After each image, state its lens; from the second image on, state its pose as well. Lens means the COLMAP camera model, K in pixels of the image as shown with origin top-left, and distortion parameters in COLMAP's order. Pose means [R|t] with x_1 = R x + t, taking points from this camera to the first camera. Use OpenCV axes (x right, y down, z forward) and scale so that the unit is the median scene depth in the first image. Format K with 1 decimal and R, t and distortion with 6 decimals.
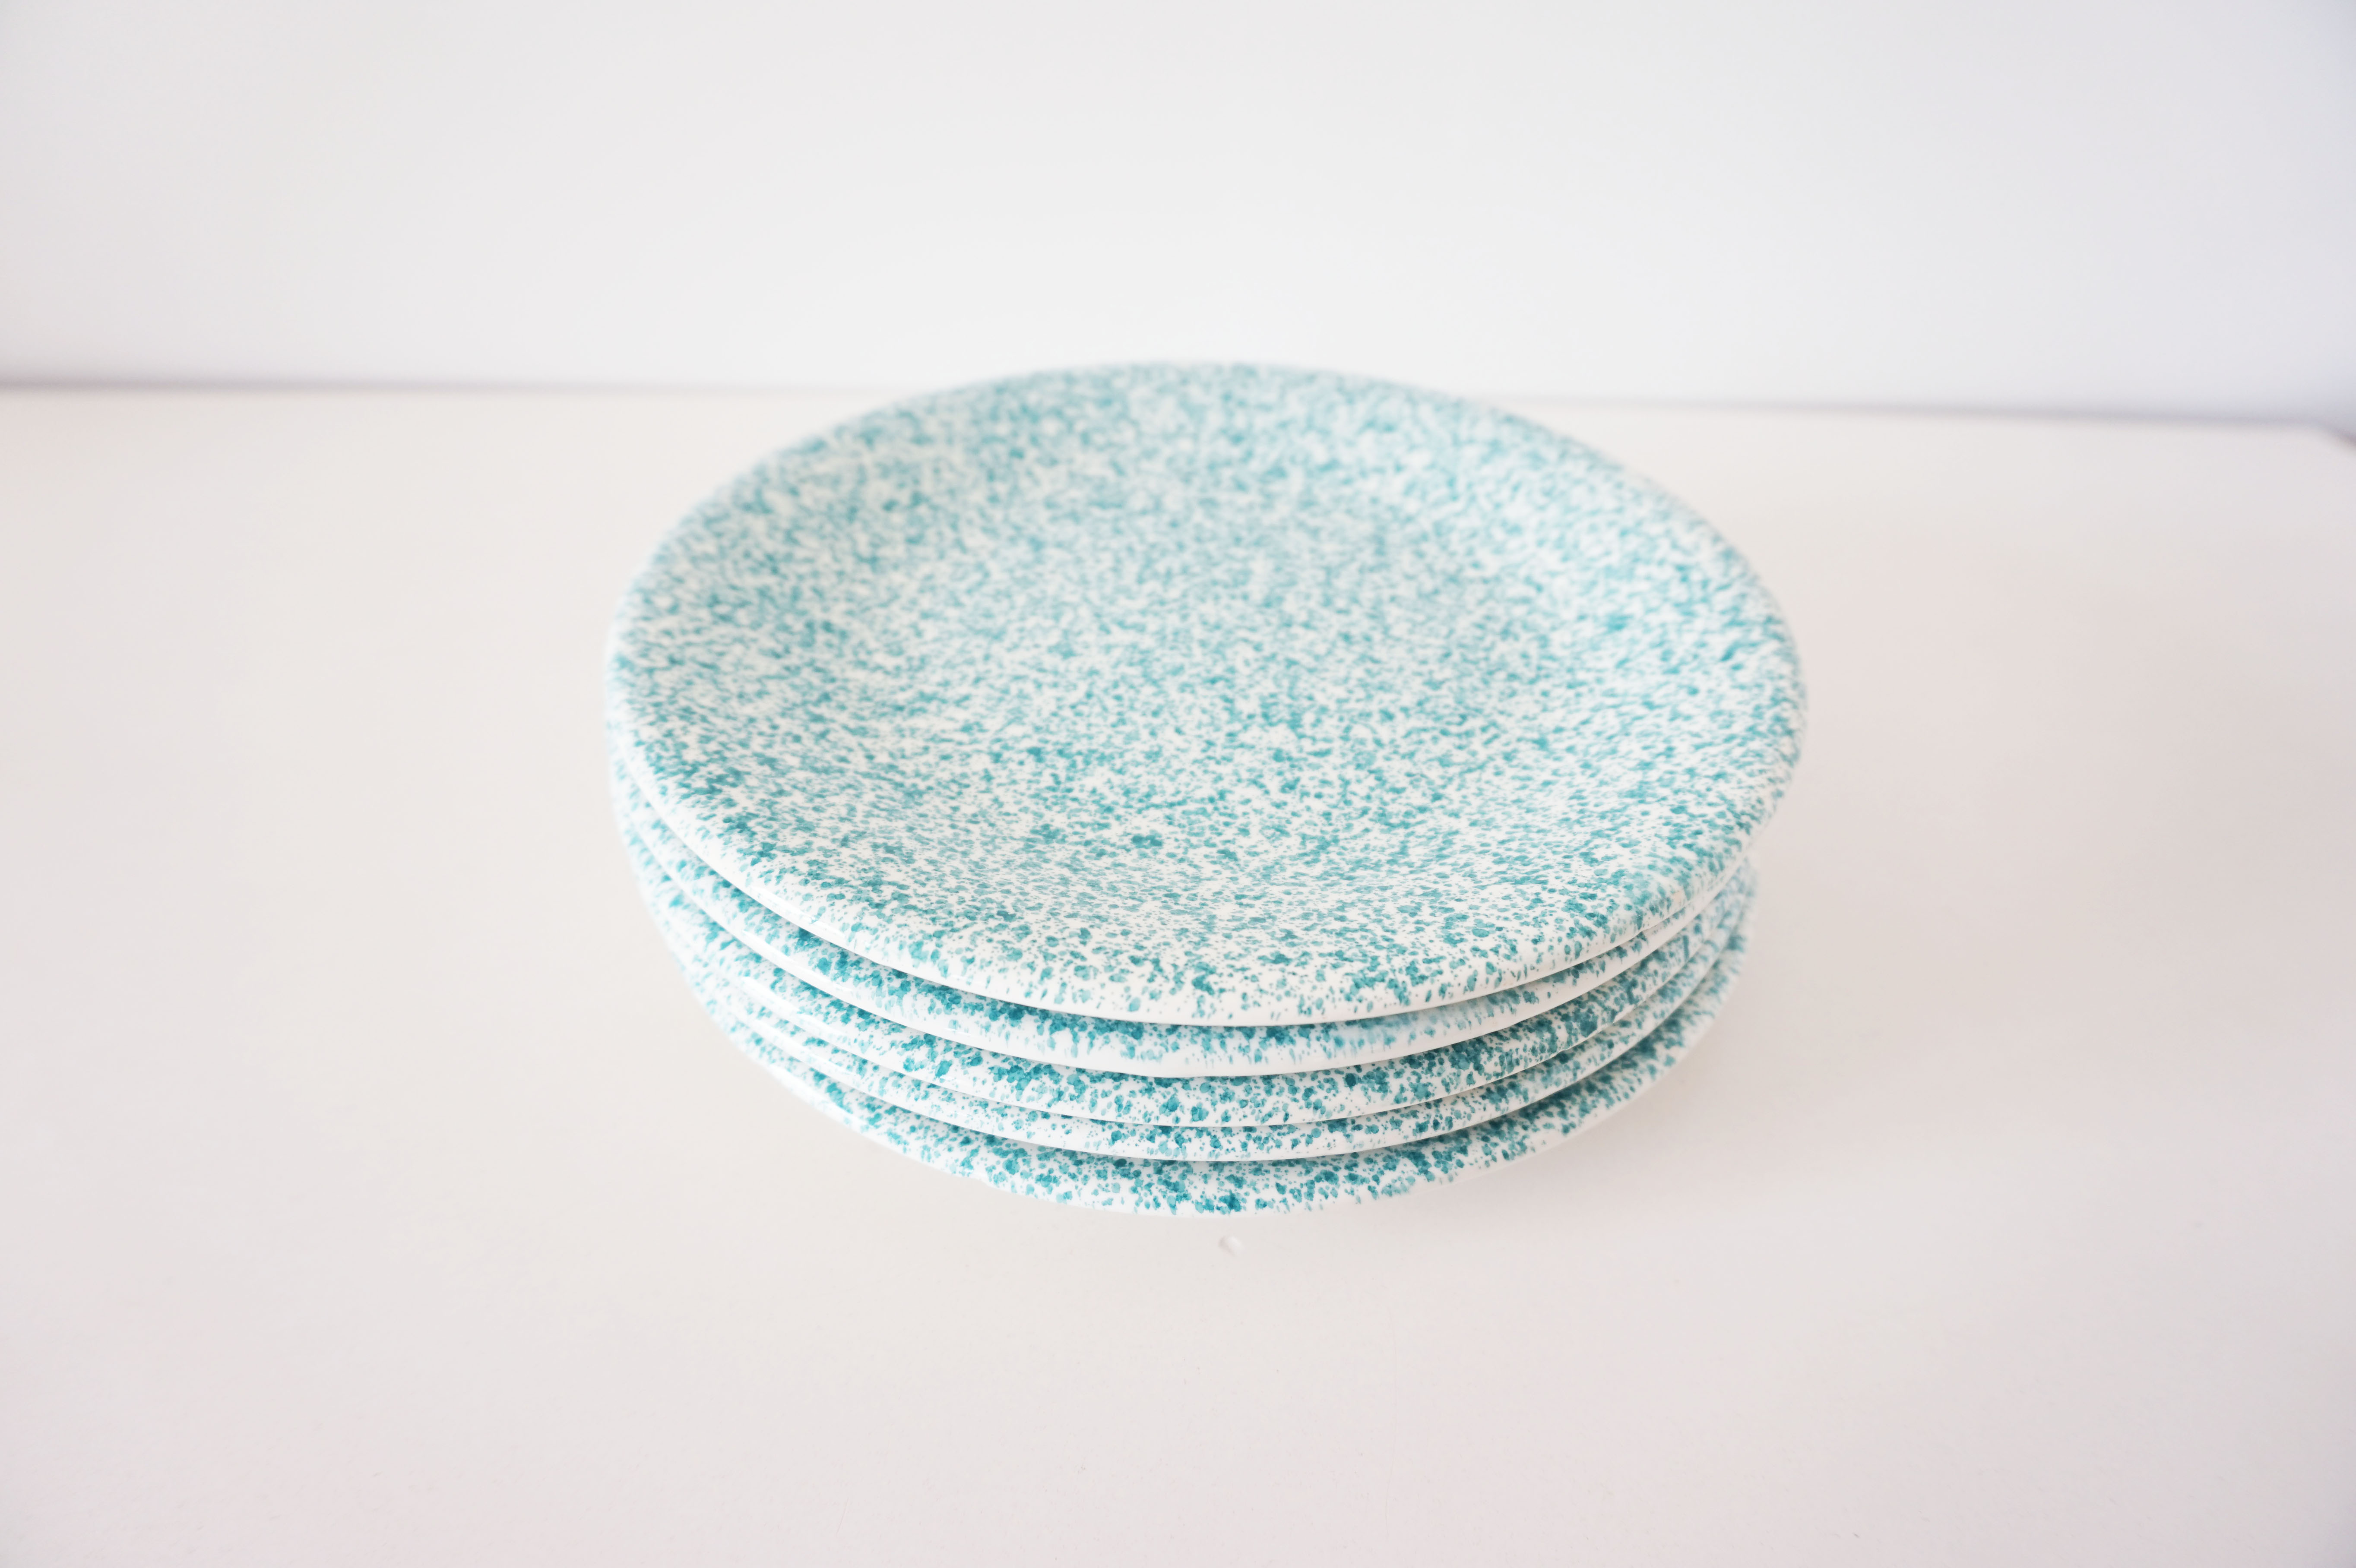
lens RADIAL K [[1610.1, 0, 1173.8], [0, 1610.1, 776.3], [0, 0, 1]] dist [-0.032305, -0.005605]
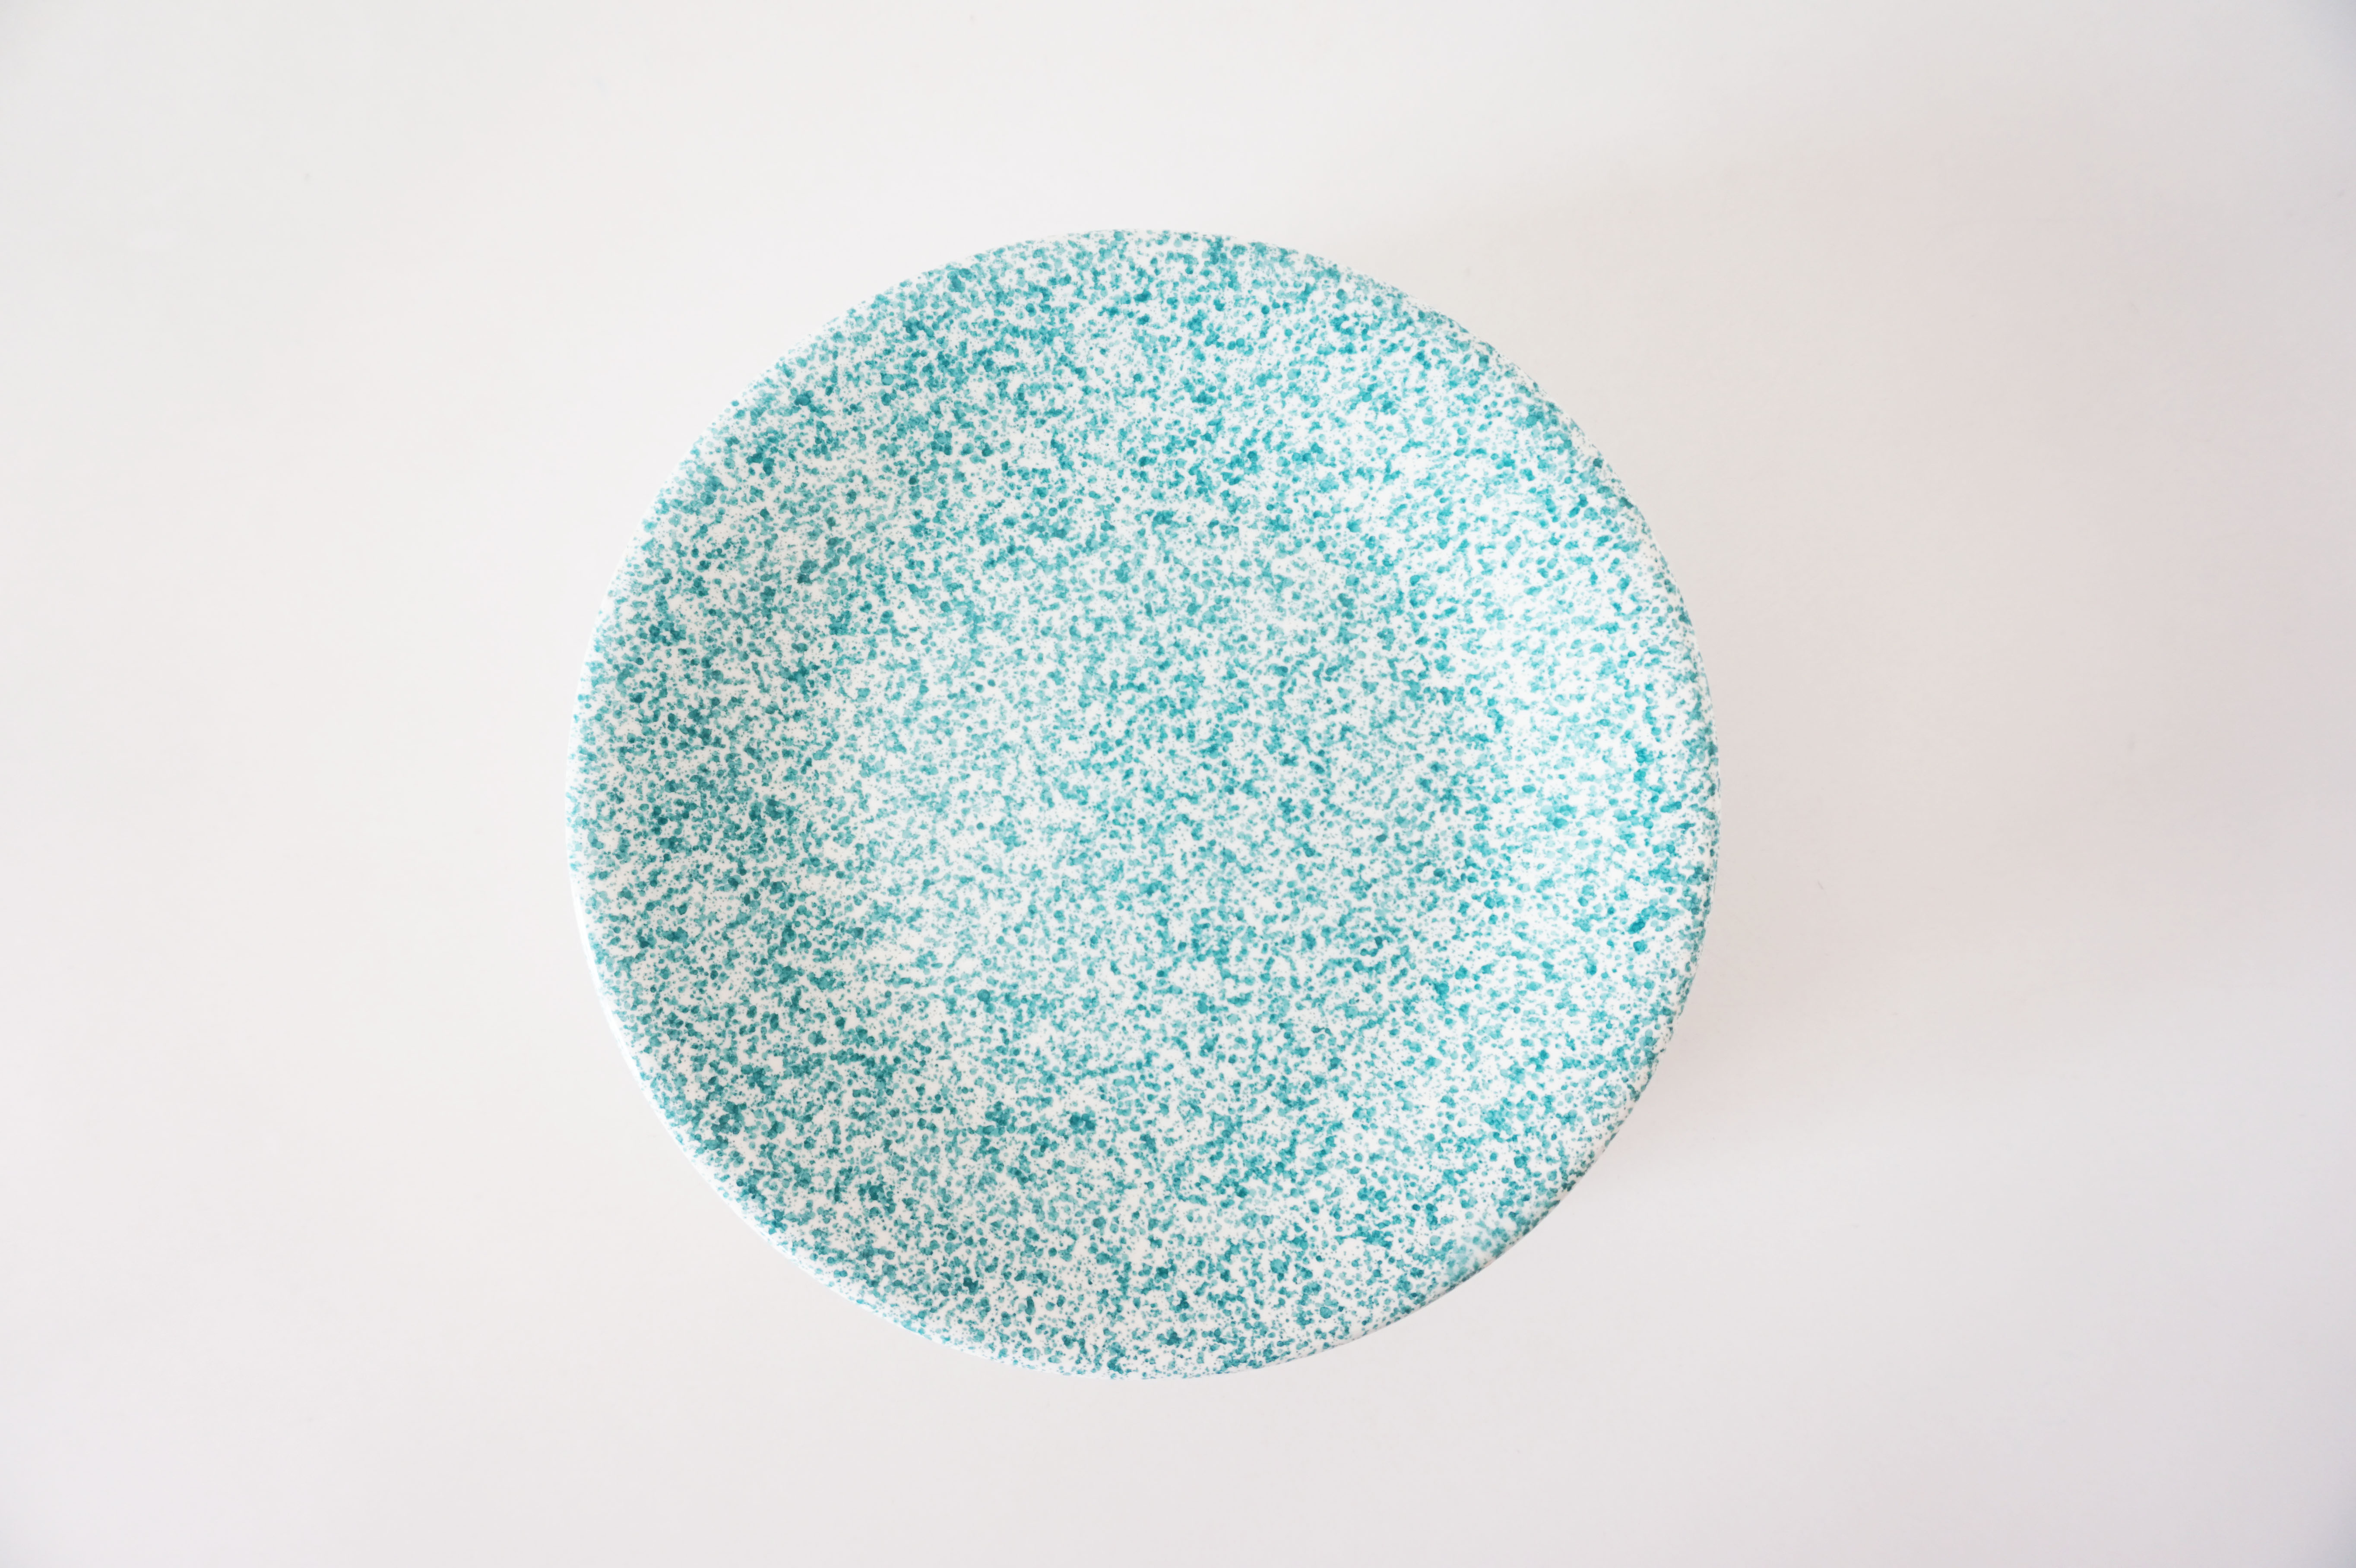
lens RADIAL K [[1610.1, 0, 1174.5], [0, 1610.1, 786.0], [0, 0, 1]] dist [-0.032305, -0.005605]
pose [[0.999385, 0.034267, -0.007387, 0.051891], [-0.014005, 0.583499, 0.811993, -1.075547], [0.032135, -0.811390, 0.583620, 0.496973]]
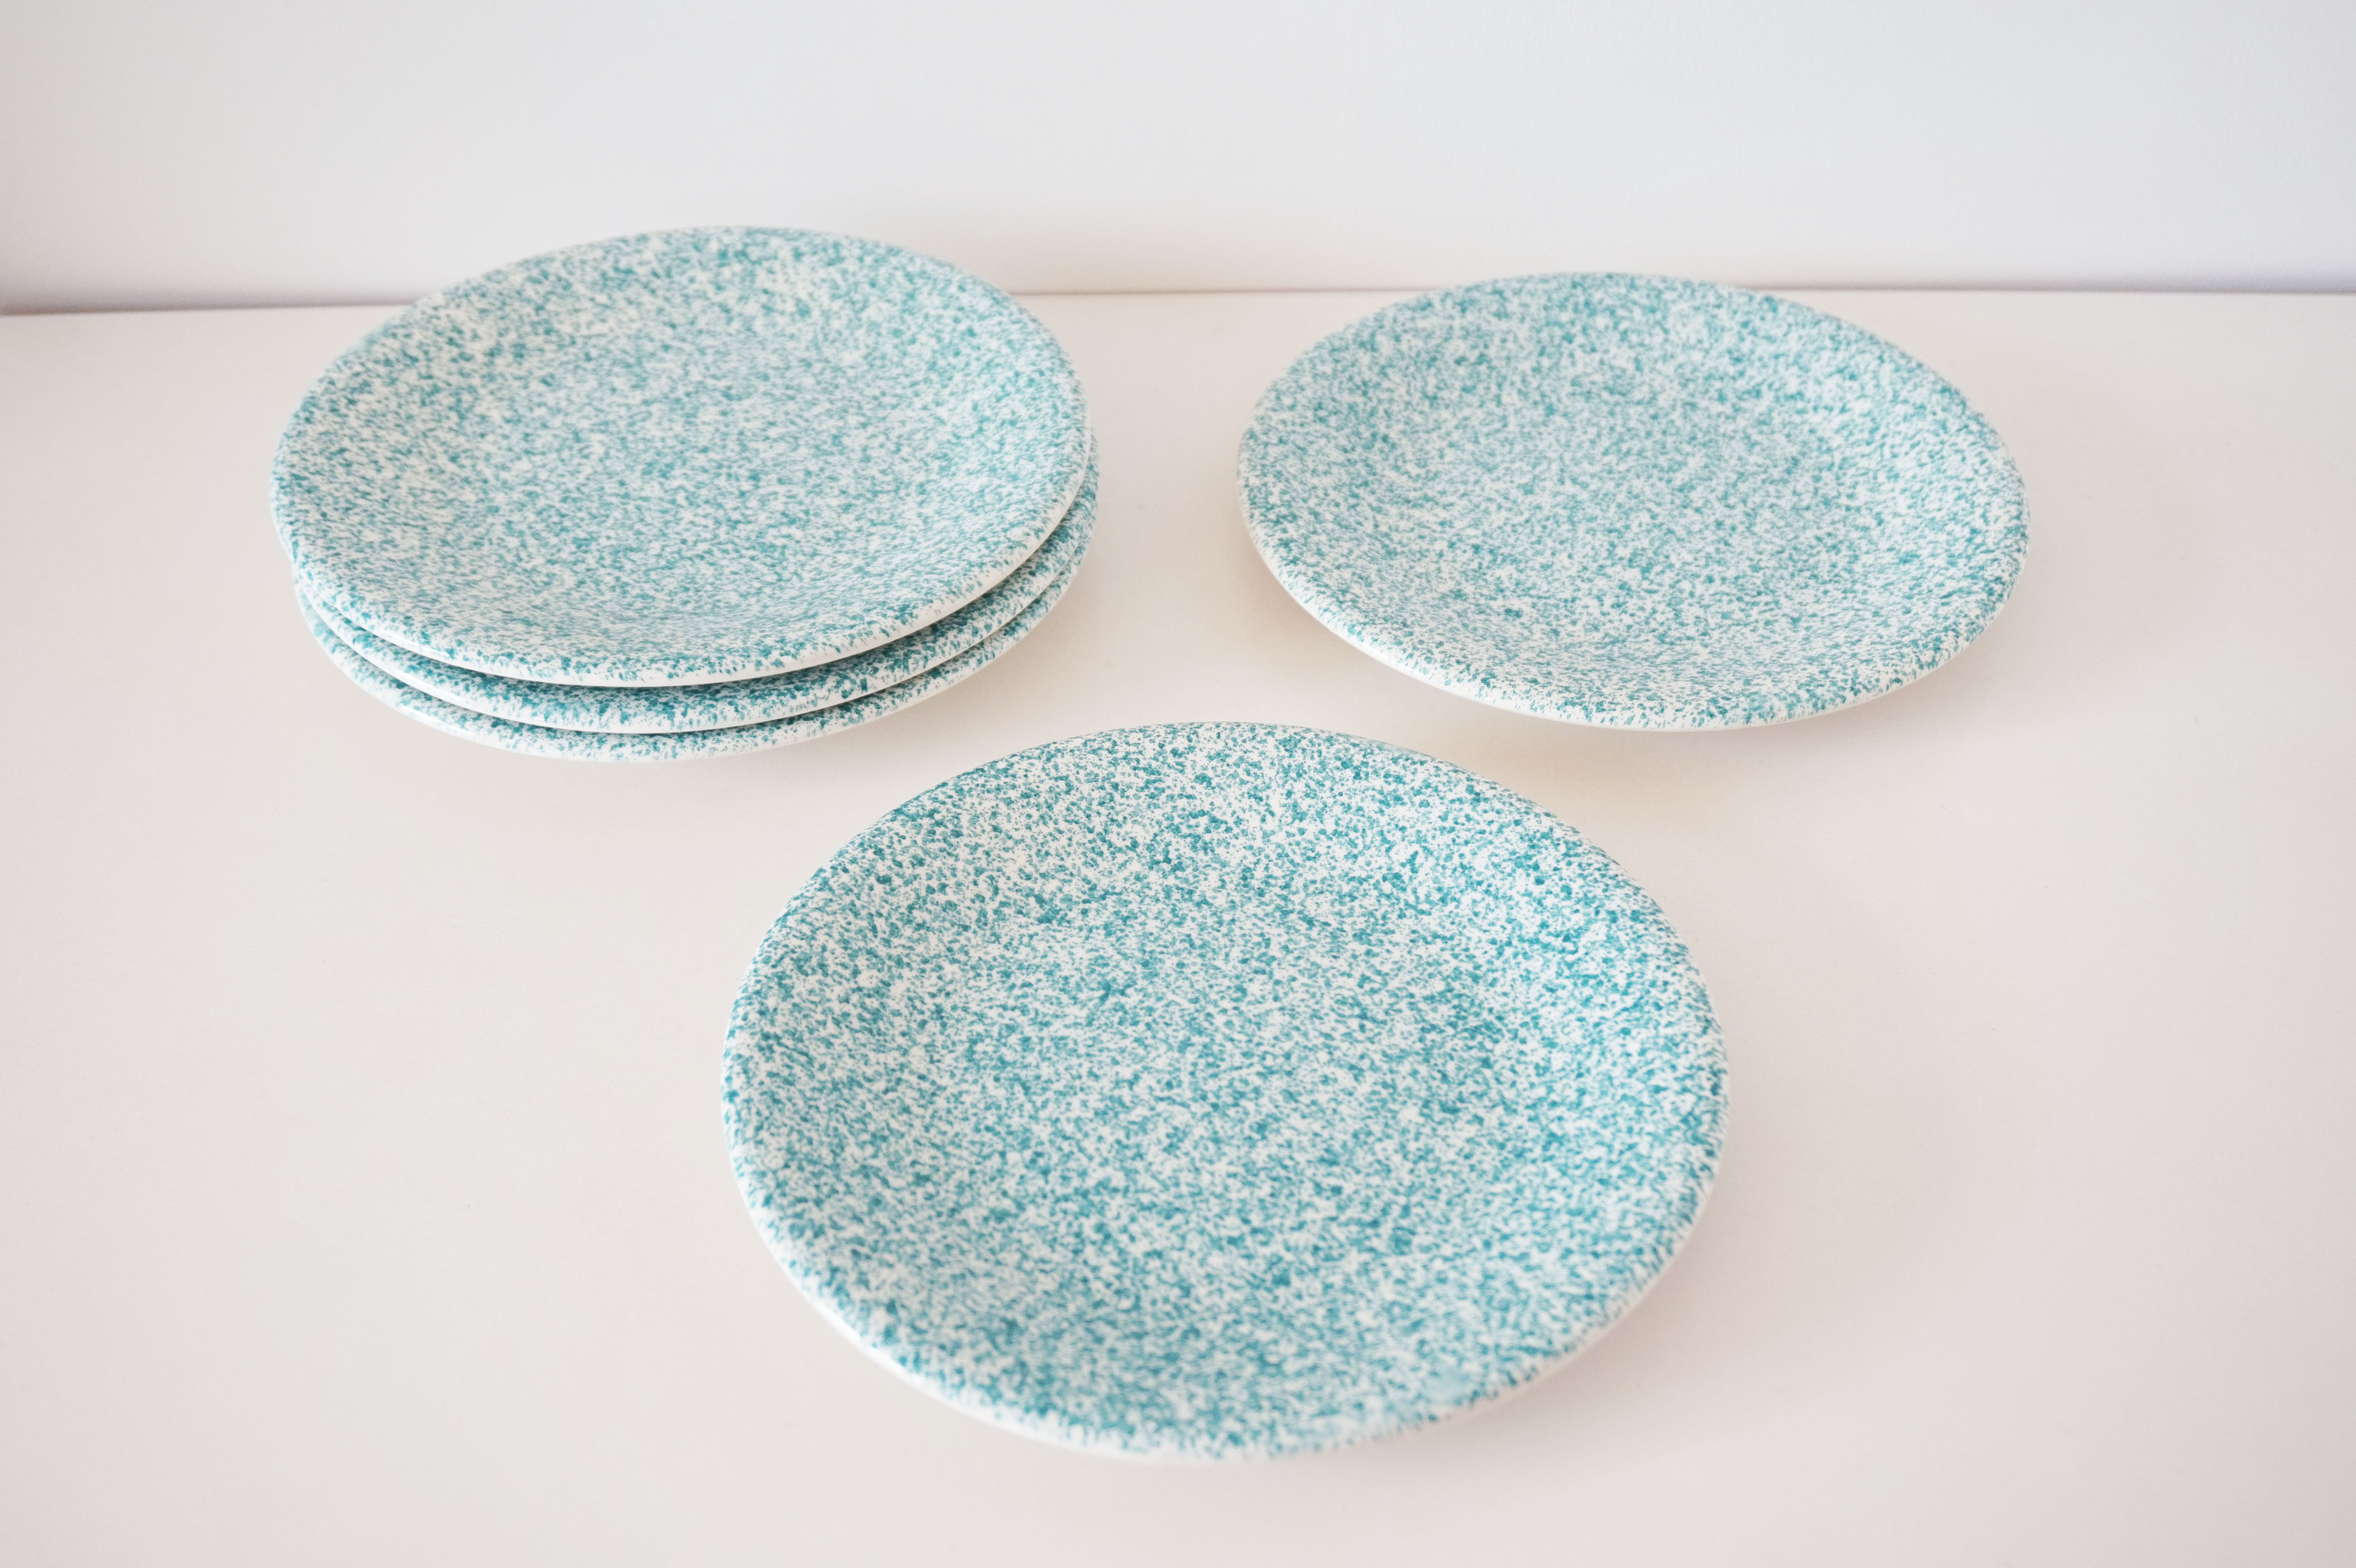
lens RADIAL K [[2762.8, 0, 1174.3], [0, 2762.8, 780.0], [0, 0, 1]] dist [0.008928, 0.000000]
pose [[0.901575, 0.262412, -0.343952, 0.683058], [-0.242017, 0.964918, 0.101787, 0.000972], [0.358595, -0.008526, 0.933454, -1.756649]]
